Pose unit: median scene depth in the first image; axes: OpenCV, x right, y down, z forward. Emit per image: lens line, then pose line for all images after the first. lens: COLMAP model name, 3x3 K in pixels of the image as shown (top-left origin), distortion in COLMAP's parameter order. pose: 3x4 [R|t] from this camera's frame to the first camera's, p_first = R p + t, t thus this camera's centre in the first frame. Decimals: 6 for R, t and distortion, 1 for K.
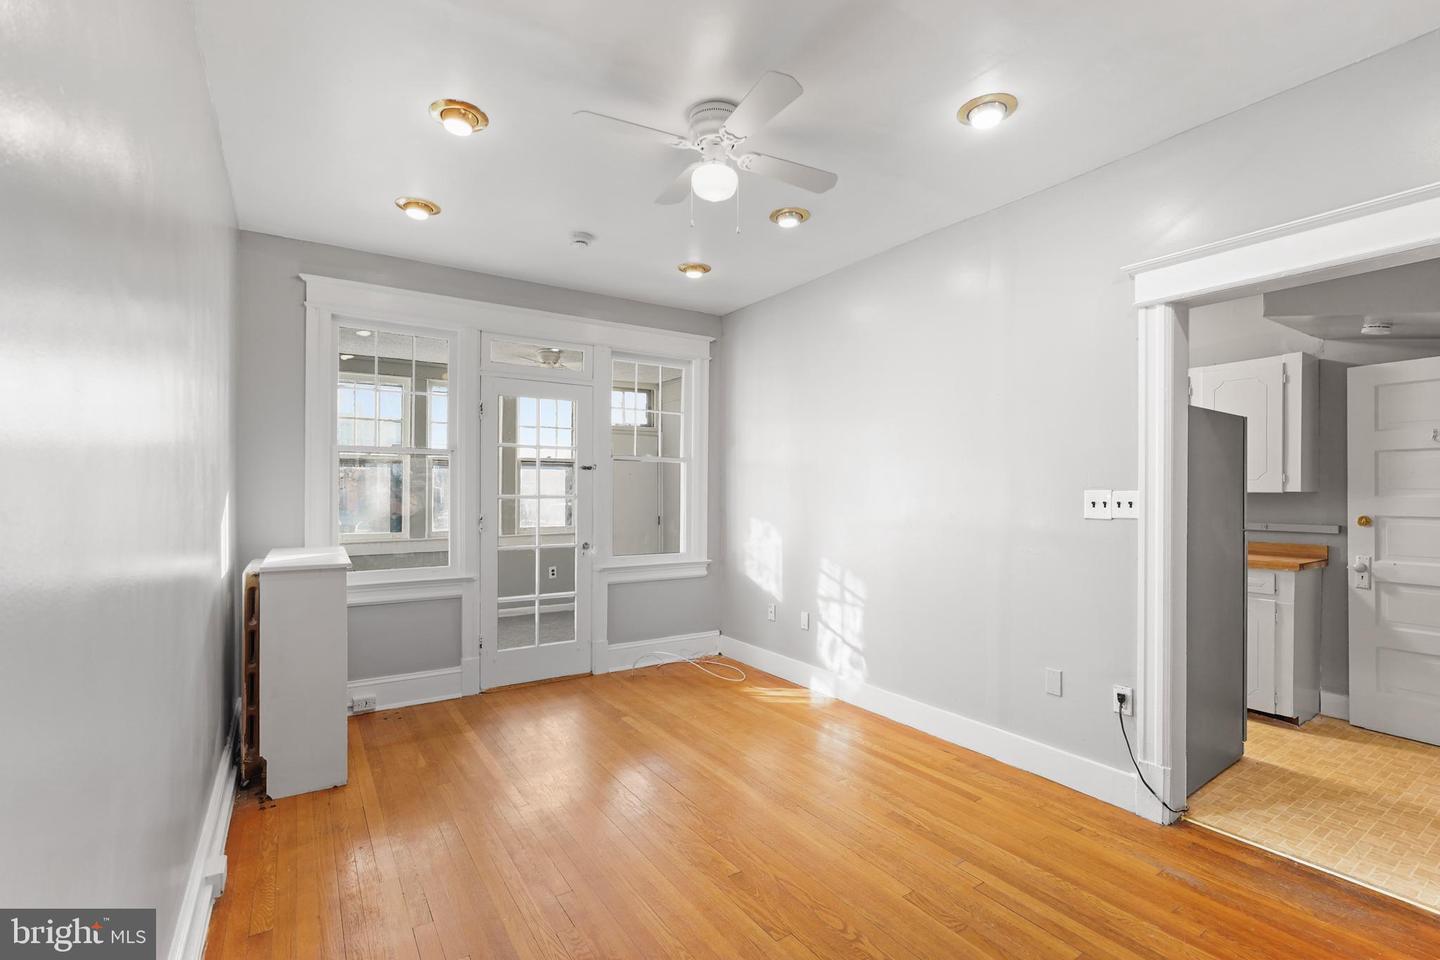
lens RADIAL K [[642.4, 0, 716.4], [0, 642.4, 491.4], [0, 0, 1]] dist [-0.005509, 0.000128]
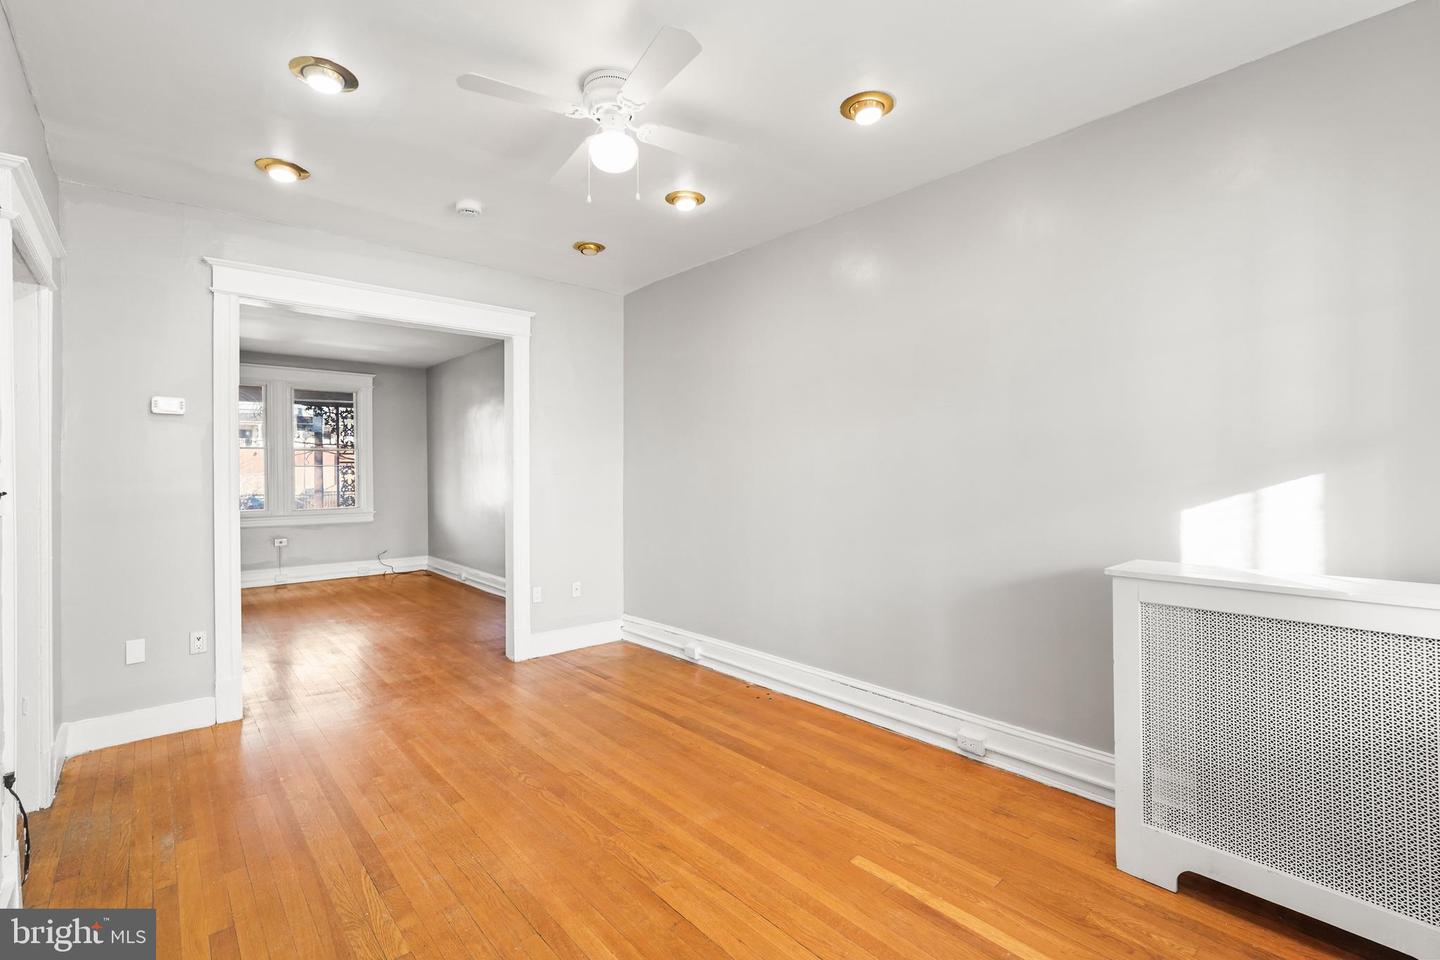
lens RADIAL K [[632.2, 0, 723.8], [0, 632.2, 468.8], [0, 0, 1]] dist [-0.002132, 0.000002]
pose [[-0.985858, 0.000266, -0.167585, -0.003789], [0.000420, 1.000000, -0.000882, -0.005113], [0.167585, -0.000940, -0.985857, 1.154728]]
